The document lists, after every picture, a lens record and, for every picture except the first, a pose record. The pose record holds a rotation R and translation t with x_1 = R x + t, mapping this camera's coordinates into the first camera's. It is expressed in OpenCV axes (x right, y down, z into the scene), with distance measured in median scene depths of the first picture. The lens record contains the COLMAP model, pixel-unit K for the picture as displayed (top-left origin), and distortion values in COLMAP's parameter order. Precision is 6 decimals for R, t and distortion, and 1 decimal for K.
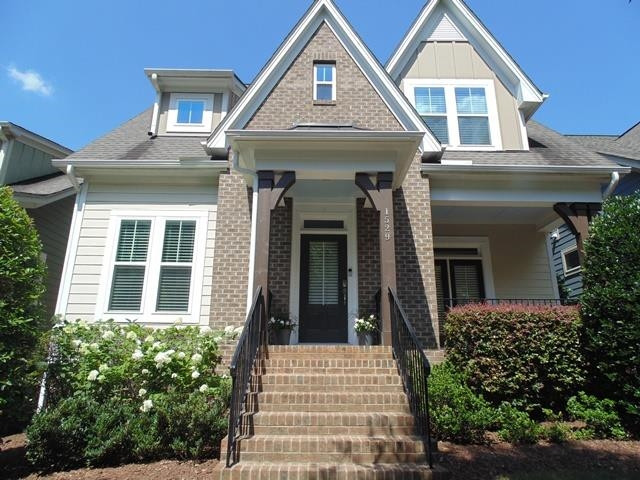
lens RADIAL K [[432.4, 0, 319.7], [0, 432.4, 236.5], [0, 0, 1]] dist [-0.031380, 0.001619]
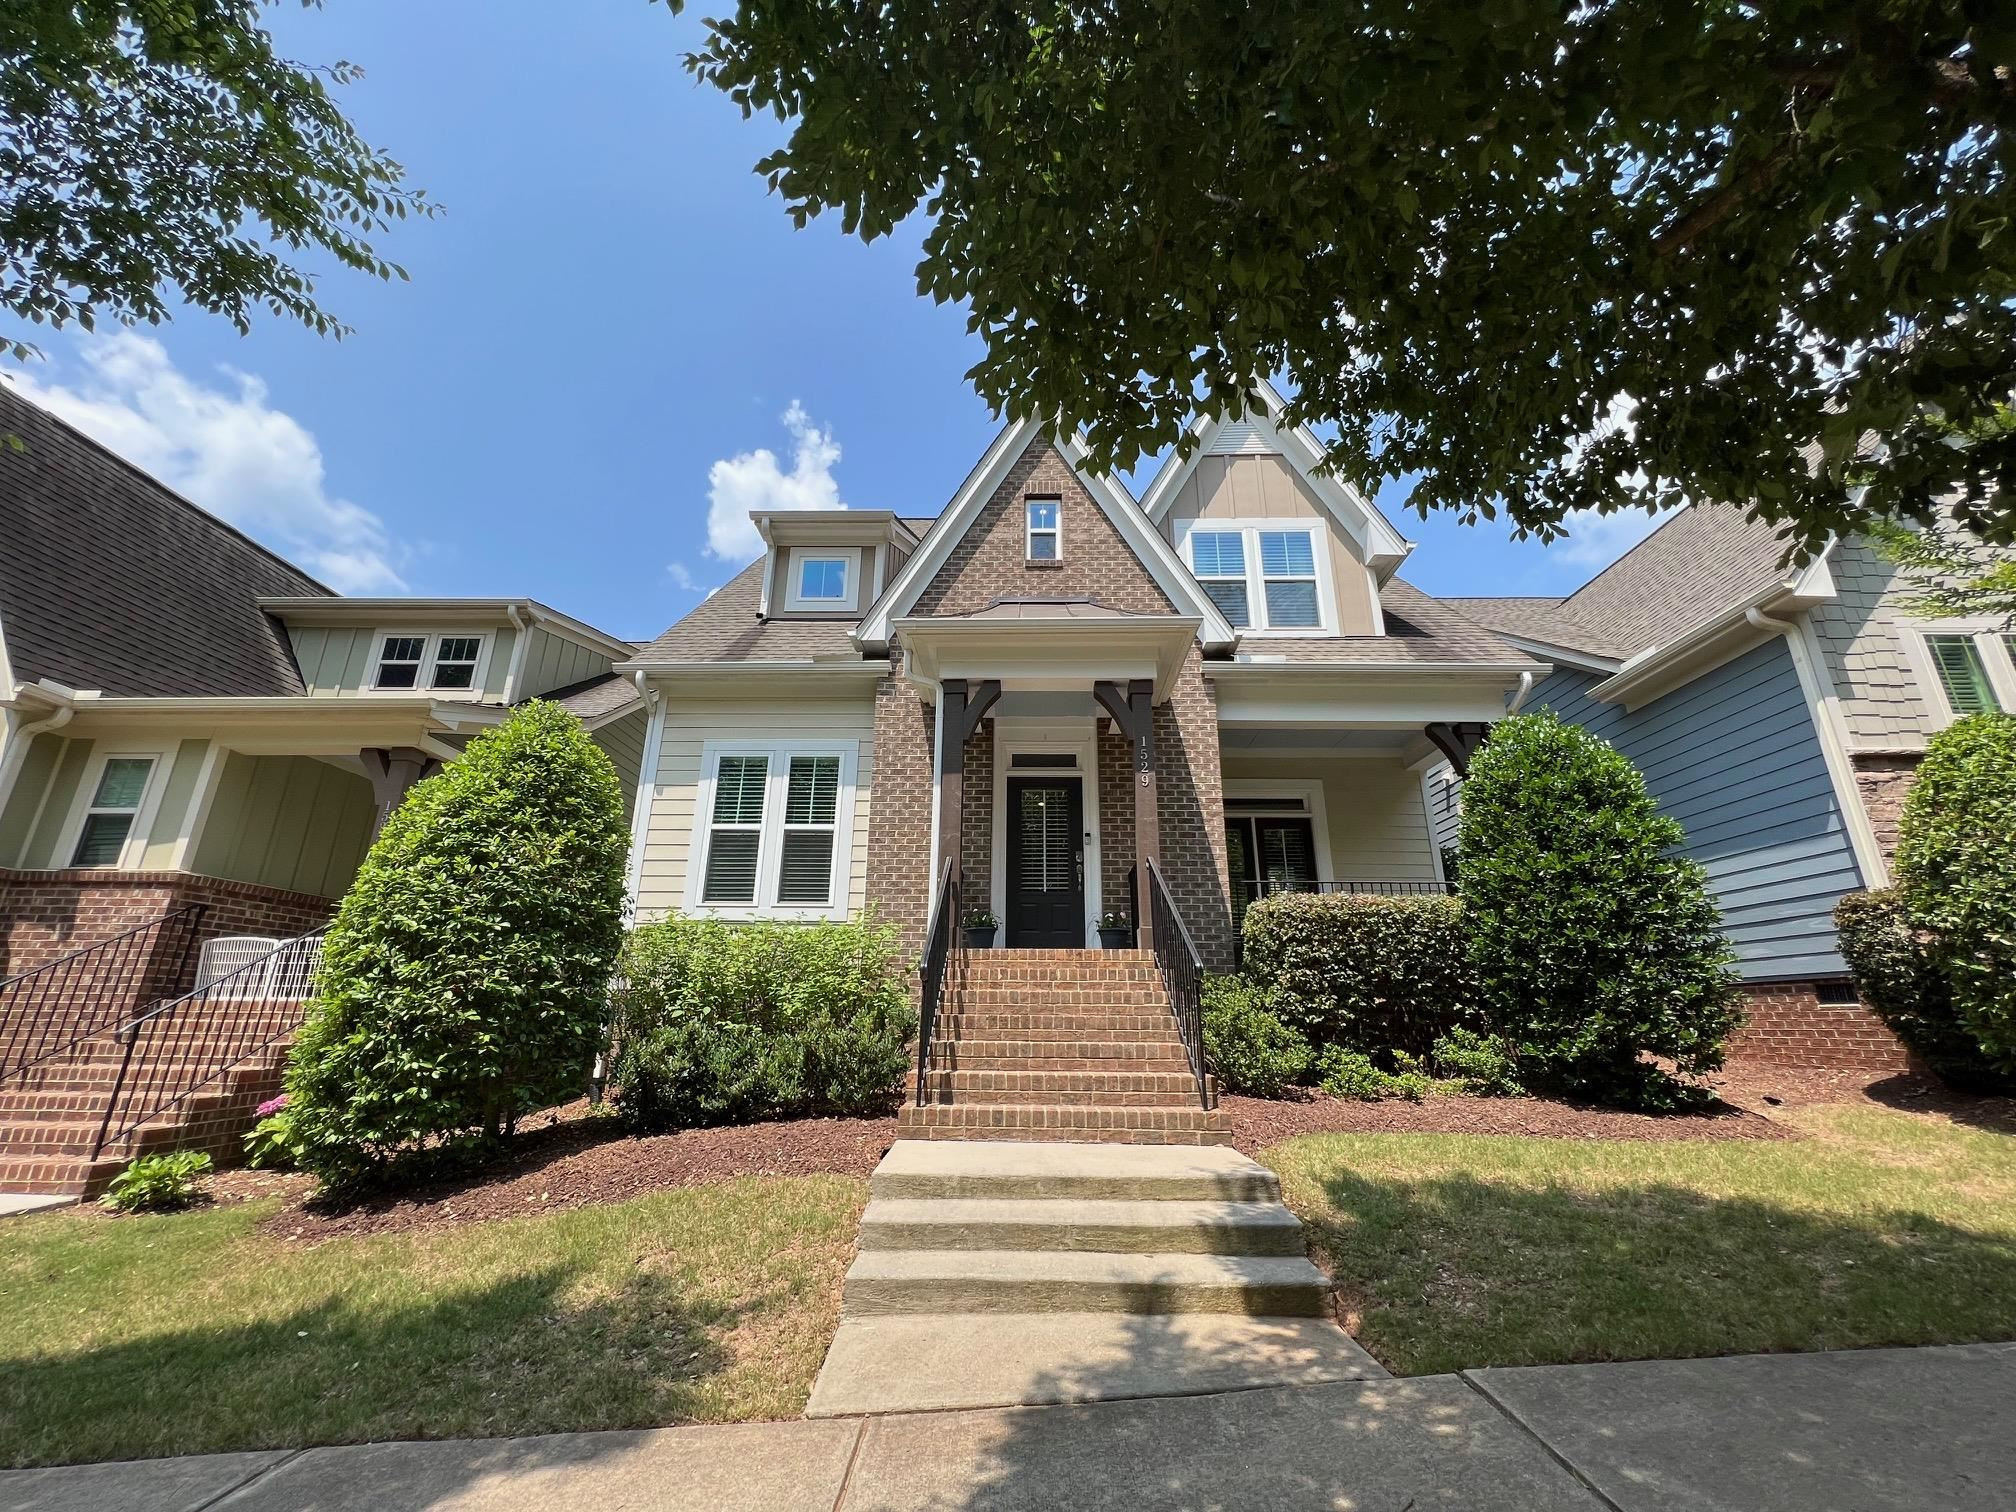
lens RADIAL K [[811.4, 0, 1015.3], [0, 811.4, 762.5], [0, 0, 1]] dist [0.001455, 0.000037]
pose [[0.999805, -0.007815, -0.018128, -0.011599], [0.007437, 0.999756, -0.020816, -0.002696], [0.018286, 0.020677, 0.999619, -0.166552]]
